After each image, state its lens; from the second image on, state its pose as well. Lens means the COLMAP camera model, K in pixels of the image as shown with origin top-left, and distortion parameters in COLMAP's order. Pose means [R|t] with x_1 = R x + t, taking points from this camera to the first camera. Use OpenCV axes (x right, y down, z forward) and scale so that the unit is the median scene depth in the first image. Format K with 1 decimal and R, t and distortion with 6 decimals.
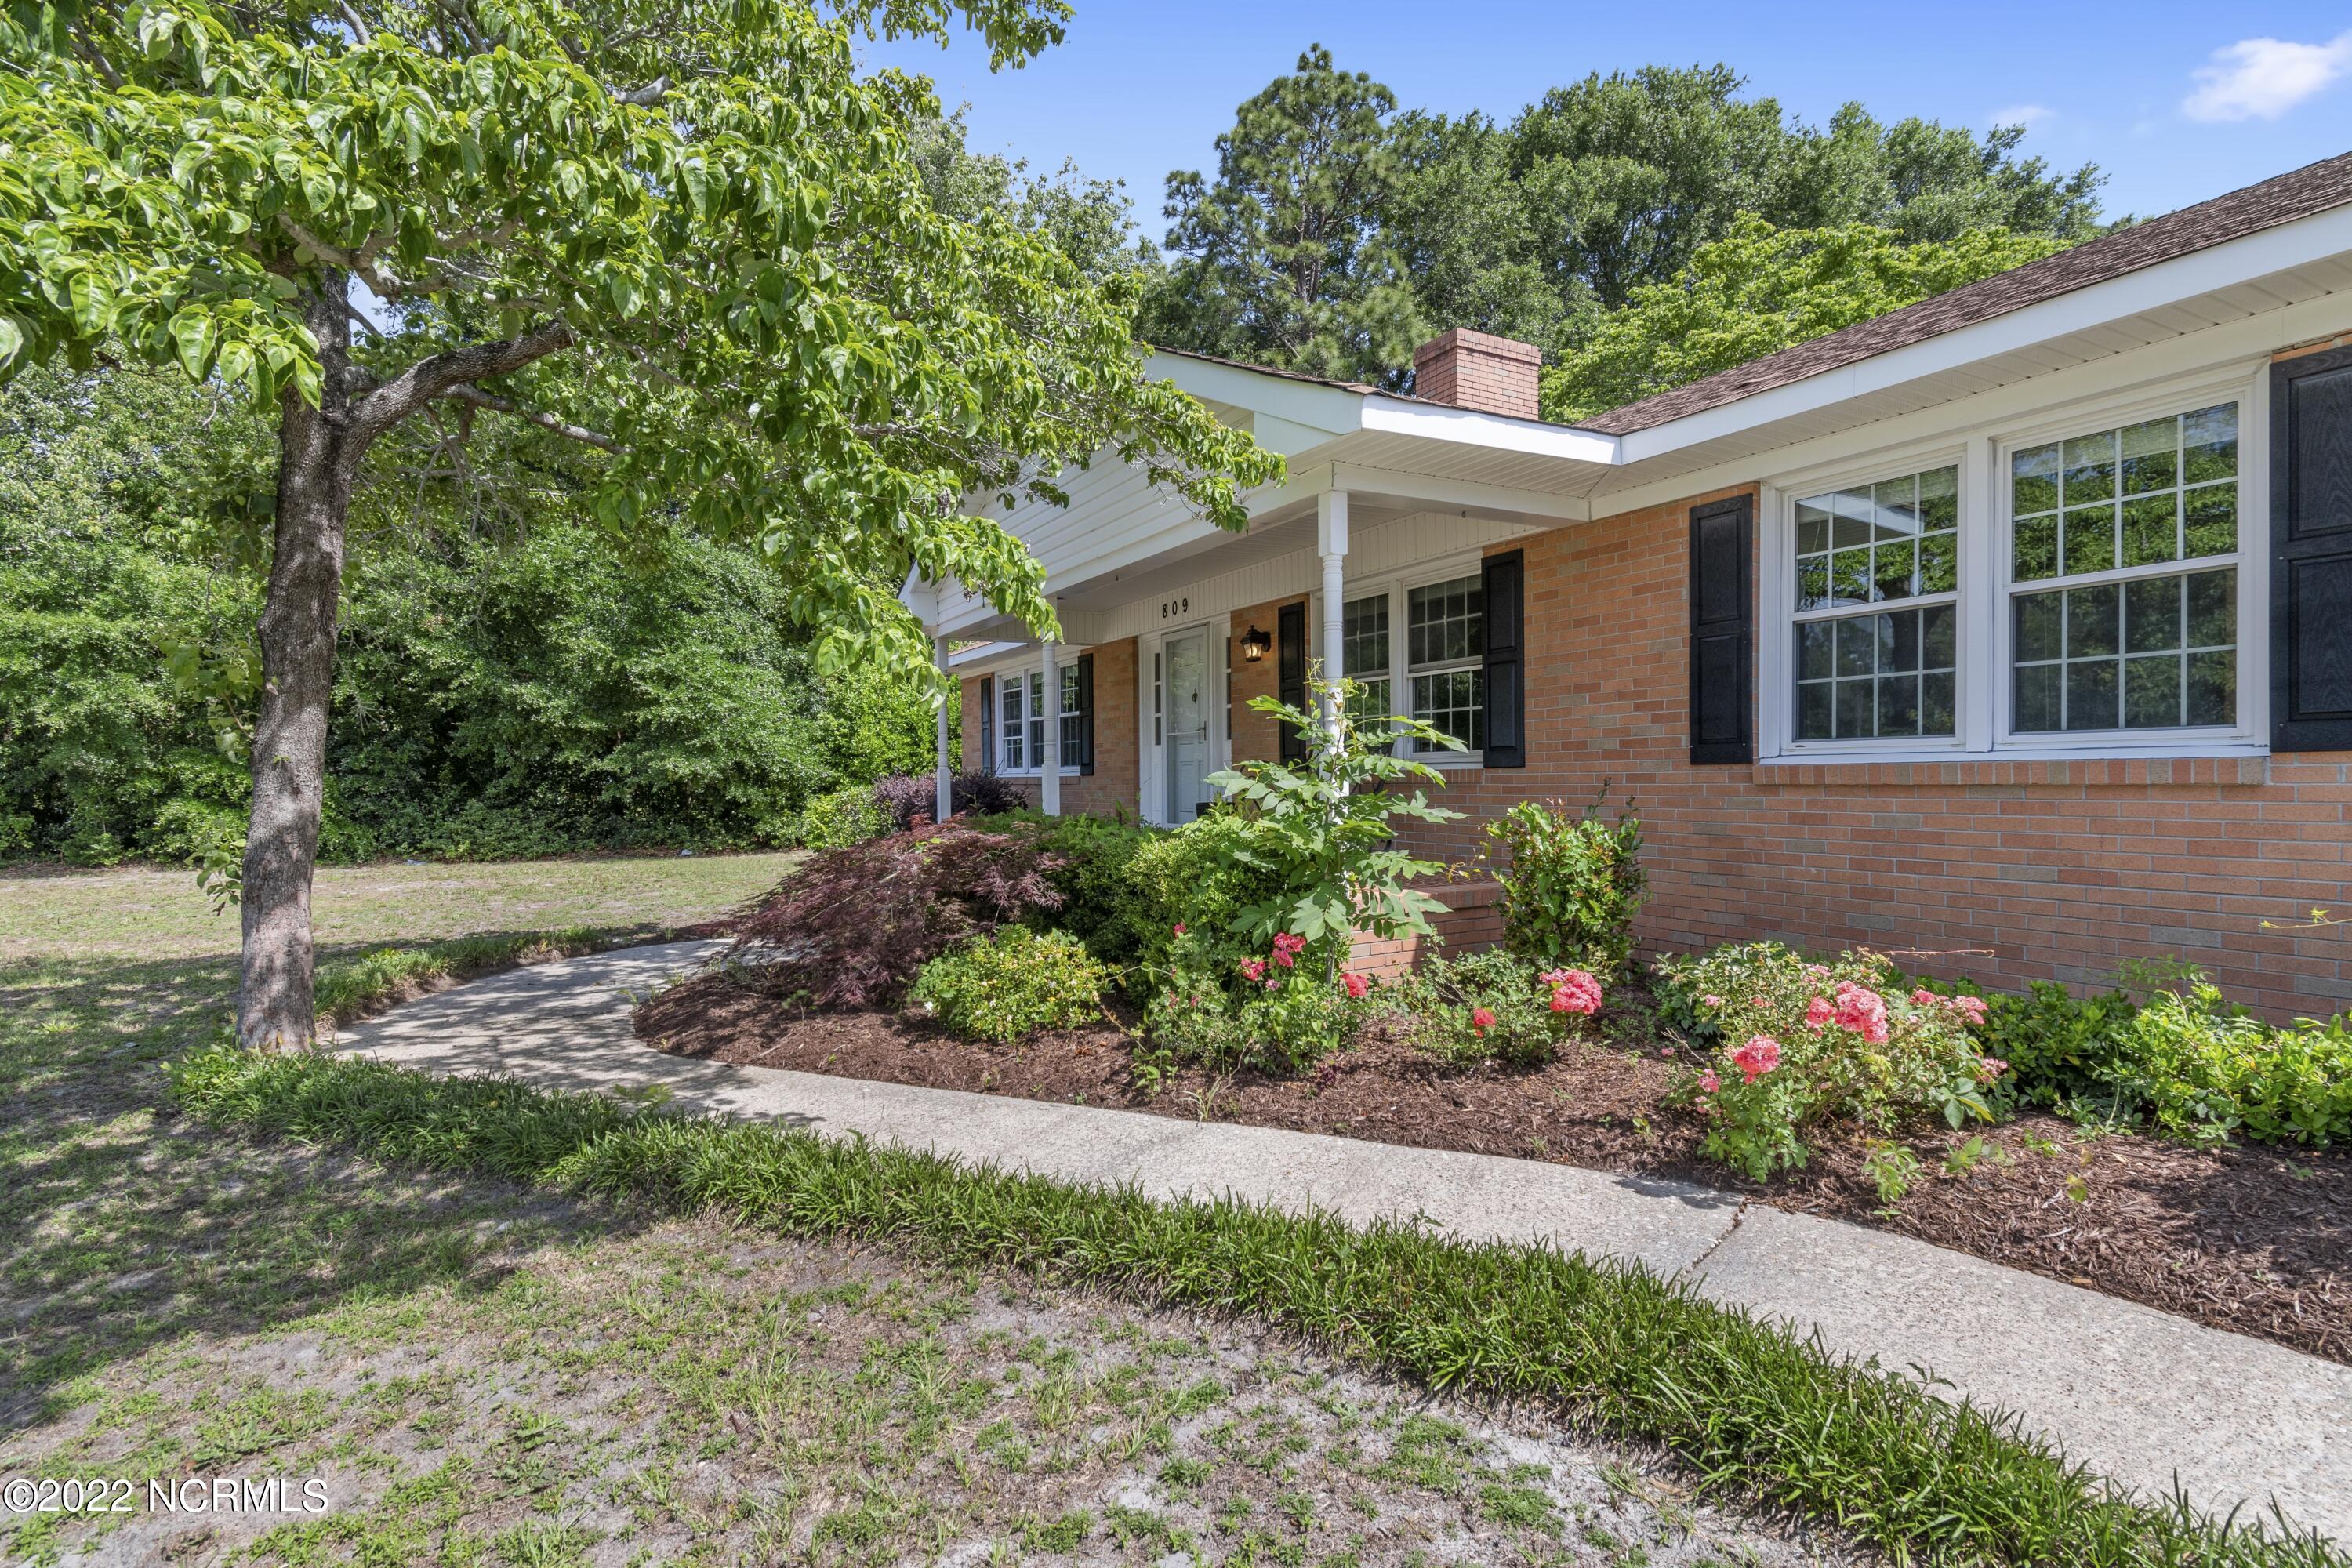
lens RADIAL K [[1133.1, 0, 1171.4], [0, 1133.1, 783.3], [0, 0, 1]] dist [0.018838, 0.000147]
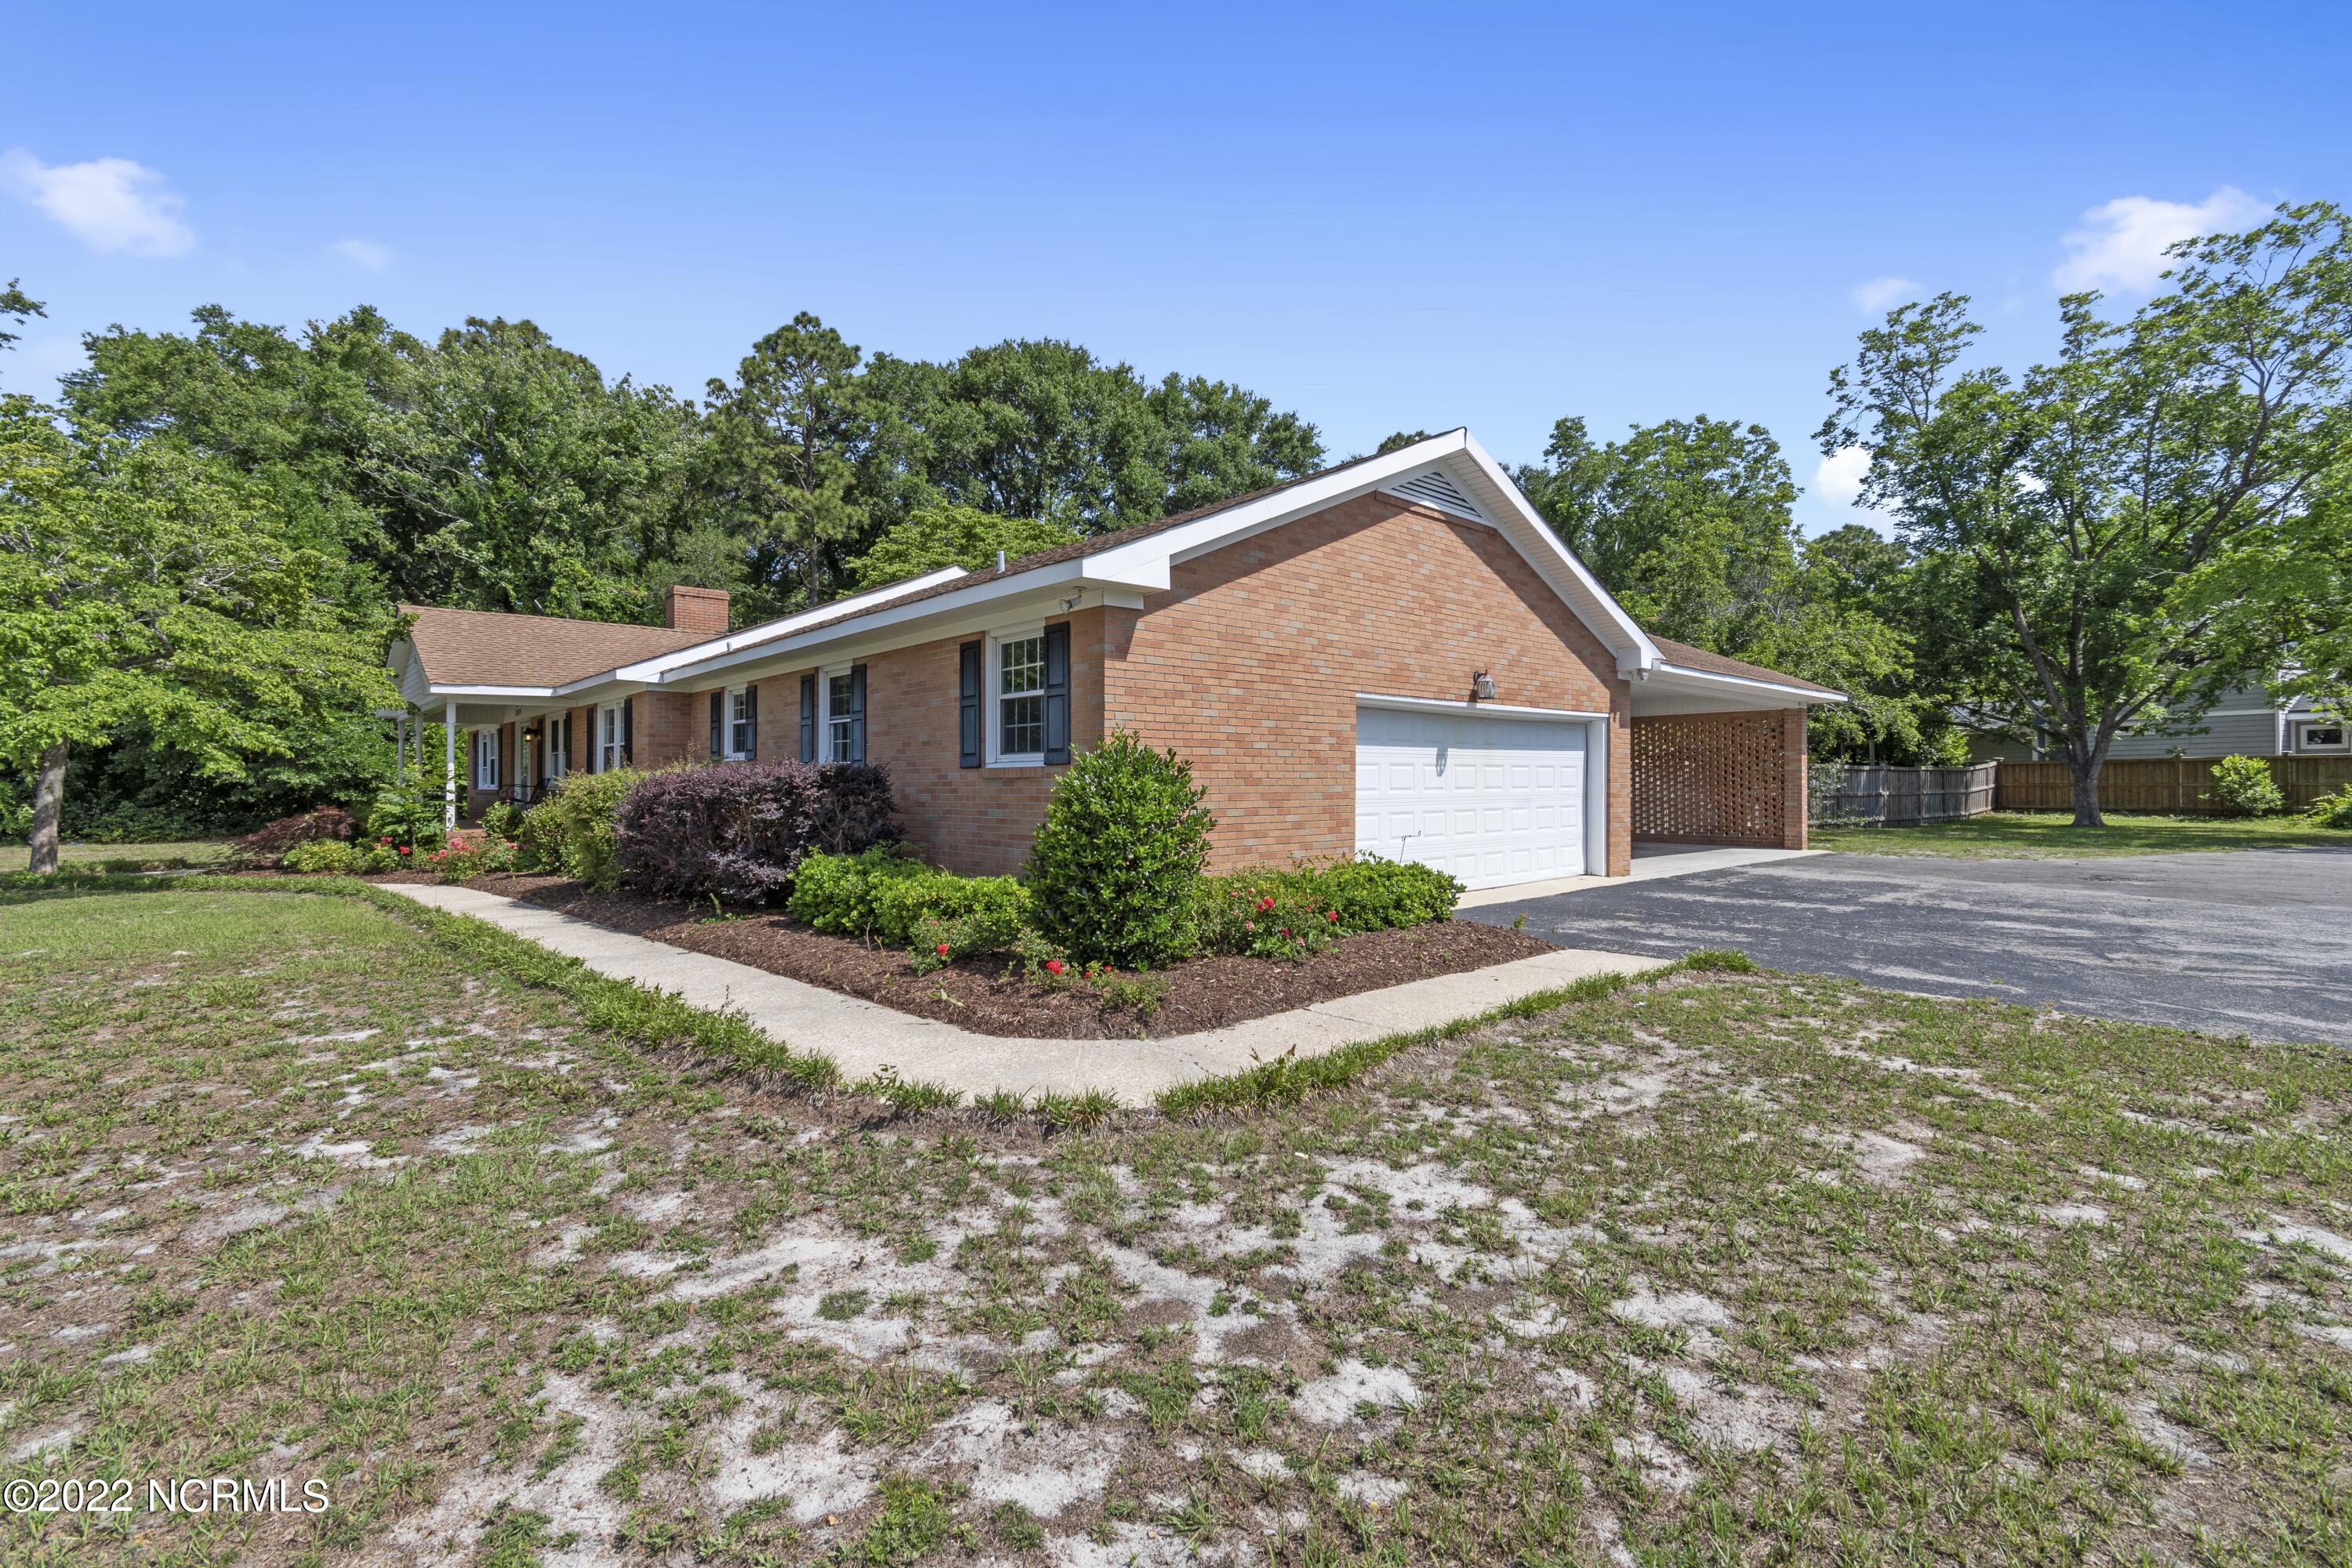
lens RADIAL K [[1011.9, 0, 1180.5], [0, 1011.9, 782.6], [0, 0, 1]] dist [-0.002360, -0.000549]
pose [[0.968746, 0.005407, 0.247996, 0.344614], [-0.003379, 0.999957, -0.008605, -0.002292], [-0.248032, 0.007498, 0.968723, -0.536269]]
